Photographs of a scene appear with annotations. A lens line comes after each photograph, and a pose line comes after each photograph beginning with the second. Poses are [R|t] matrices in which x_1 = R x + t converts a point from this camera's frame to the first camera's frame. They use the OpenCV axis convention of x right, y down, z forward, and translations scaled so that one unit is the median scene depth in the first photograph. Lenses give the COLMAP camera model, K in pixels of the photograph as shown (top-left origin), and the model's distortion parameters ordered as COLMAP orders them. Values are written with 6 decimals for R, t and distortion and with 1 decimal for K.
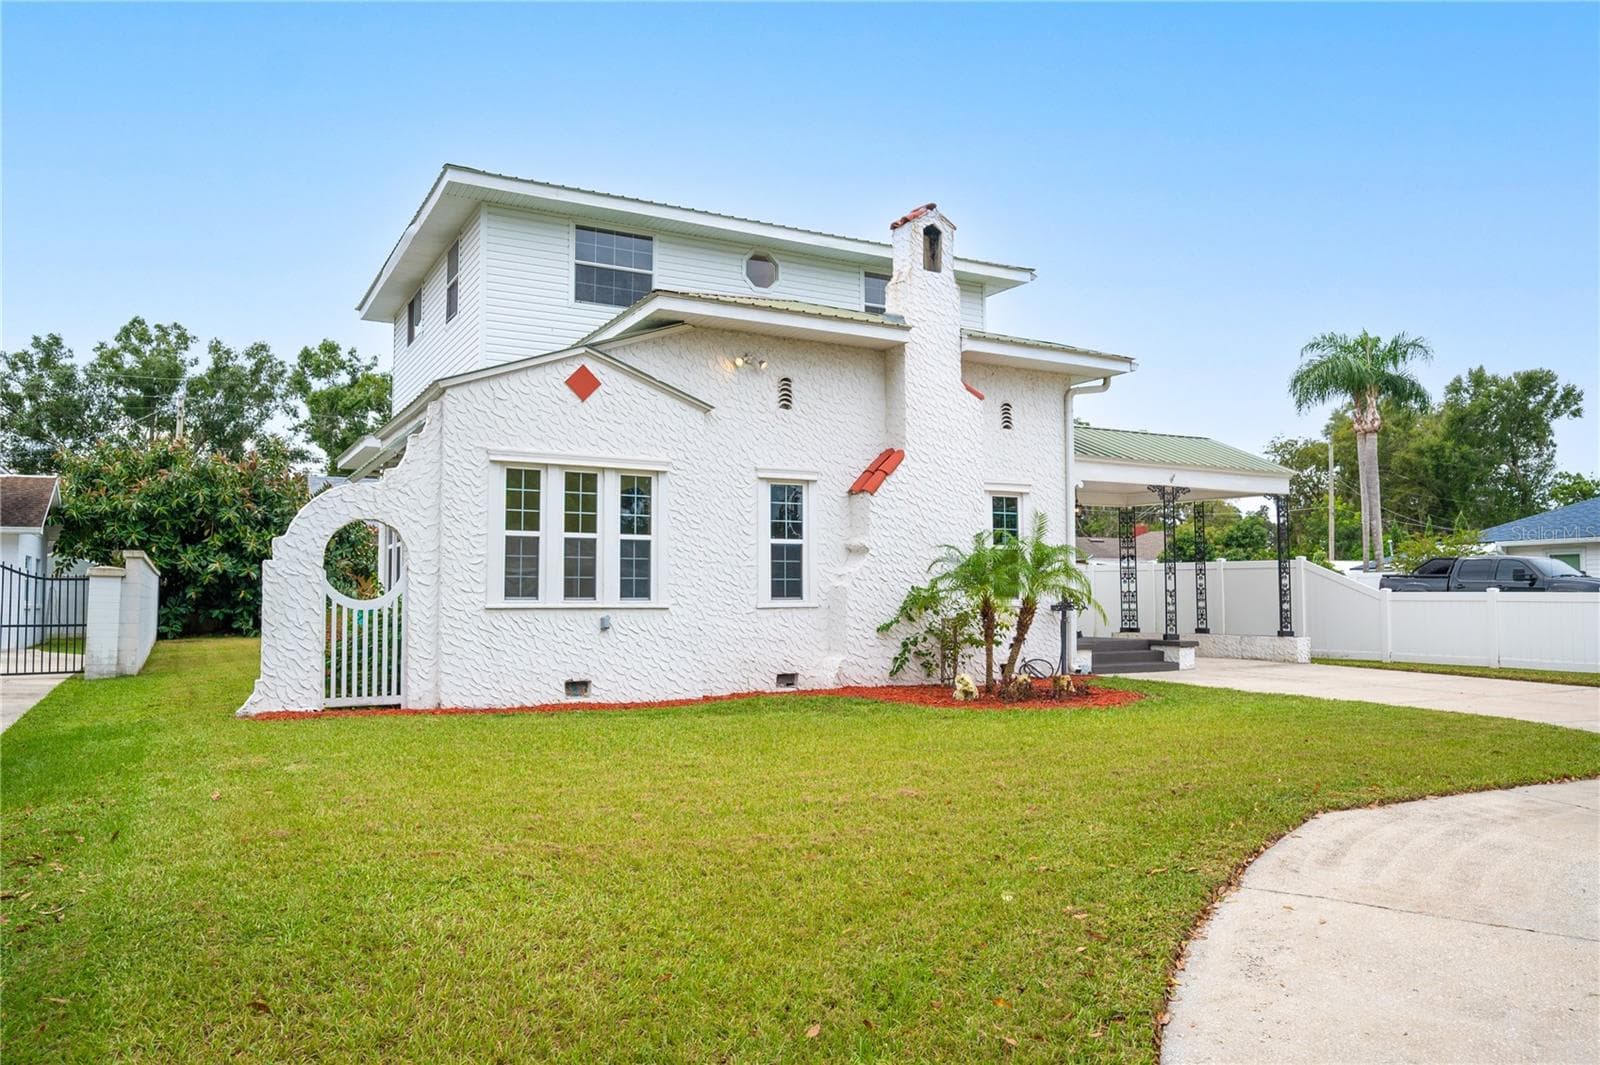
lens RADIAL K [[1140.3, 0, 802.7], [0, 1140.3, 558.2], [0, 0, 1]] dist [-0.030073, 0.044085]
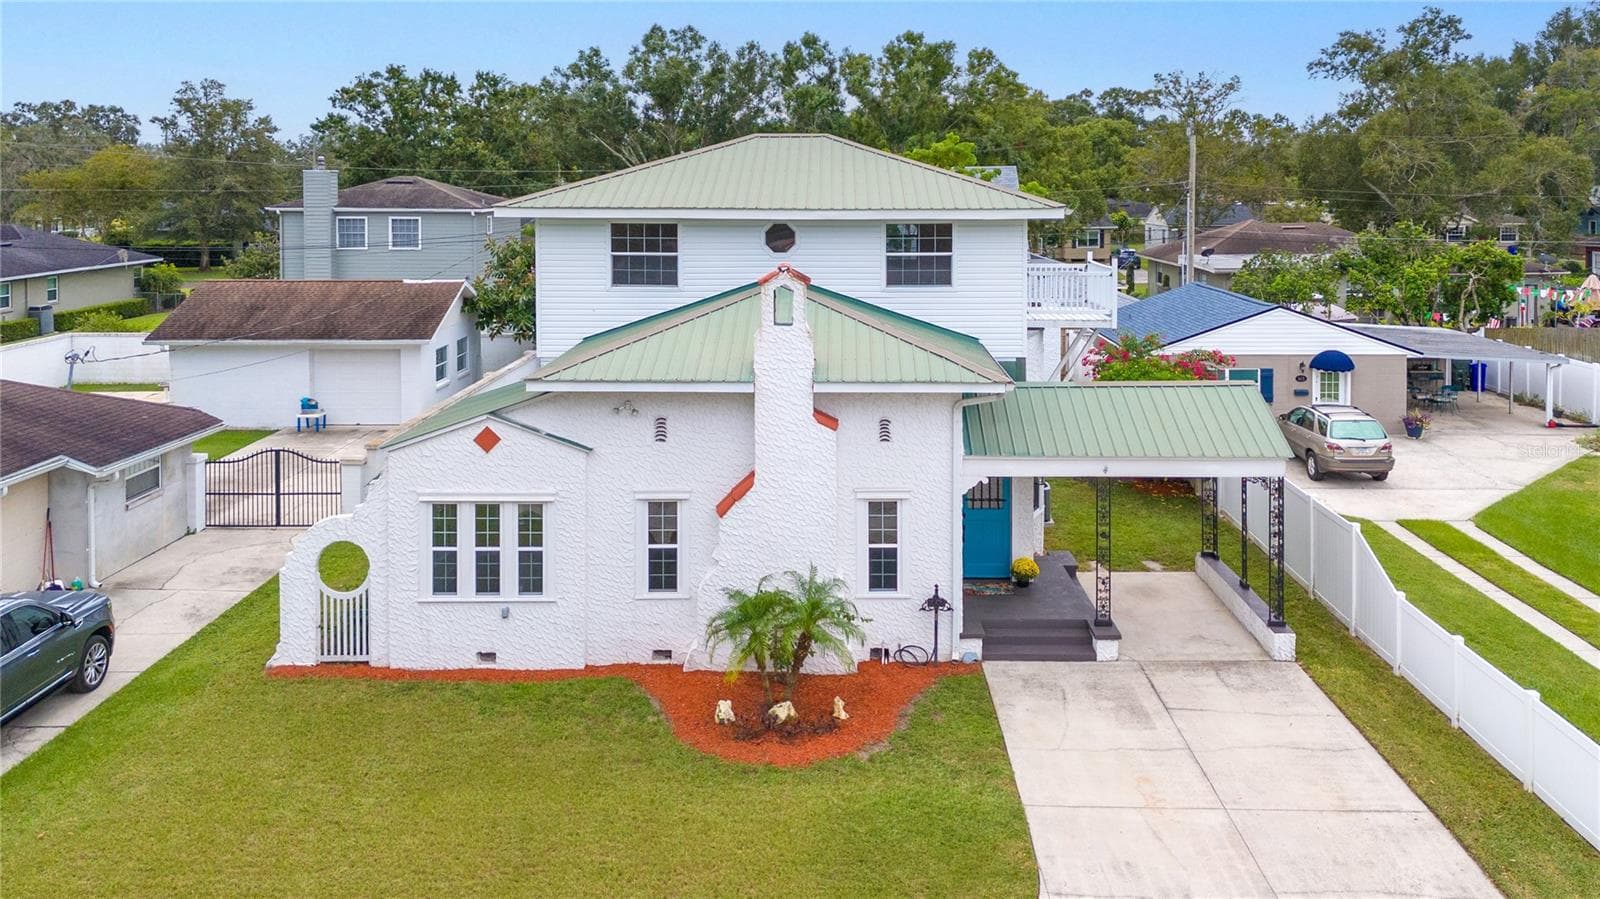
lens RADIAL K [[1263.4, 0, 844.8], [0, 1263.4, 271.4], [0, 0, 1]] dist [0.082321, -0.099278]
pose [[0.874021, 0.037734, -0.484421, 0.843696], [0.014296, 0.994551, 0.103264, -0.466227], [0.485679, -0.097180, 0.868719, -0.092752]]
